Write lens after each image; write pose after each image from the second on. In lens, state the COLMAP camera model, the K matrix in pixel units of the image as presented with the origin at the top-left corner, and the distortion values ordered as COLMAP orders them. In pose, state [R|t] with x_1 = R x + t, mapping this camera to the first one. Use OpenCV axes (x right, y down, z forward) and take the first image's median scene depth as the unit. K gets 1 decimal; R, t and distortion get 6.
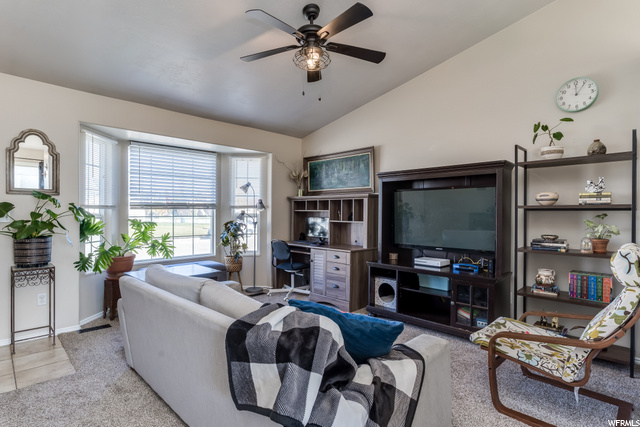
lens RADIAL K [[324.4, 0, 319.0], [0, 324.4, 213.8], [0, 0, 1]] dist [-0.008639, 0.004667]
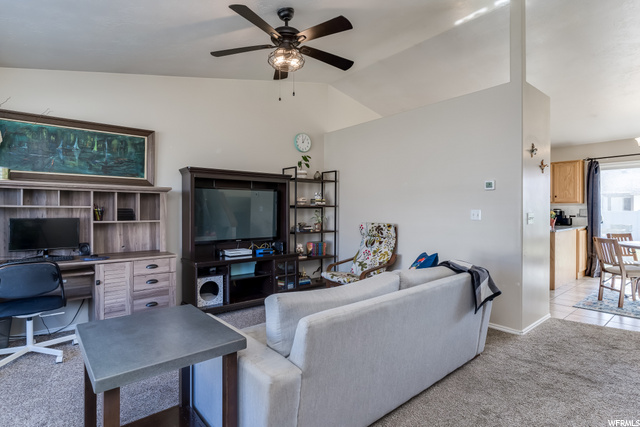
lens RADIAL K [[324.4, 0, 322.9], [0, 324.4, 211.2], [0, 0, 1]] dist [-0.008639, 0.004667]
pose [[0.102088, -0.006658, 0.994753, -0.741491], [0.001415, 0.999978, 0.006548, -0.004828], [-0.994774, 0.000739, 0.102095, 0.560964]]
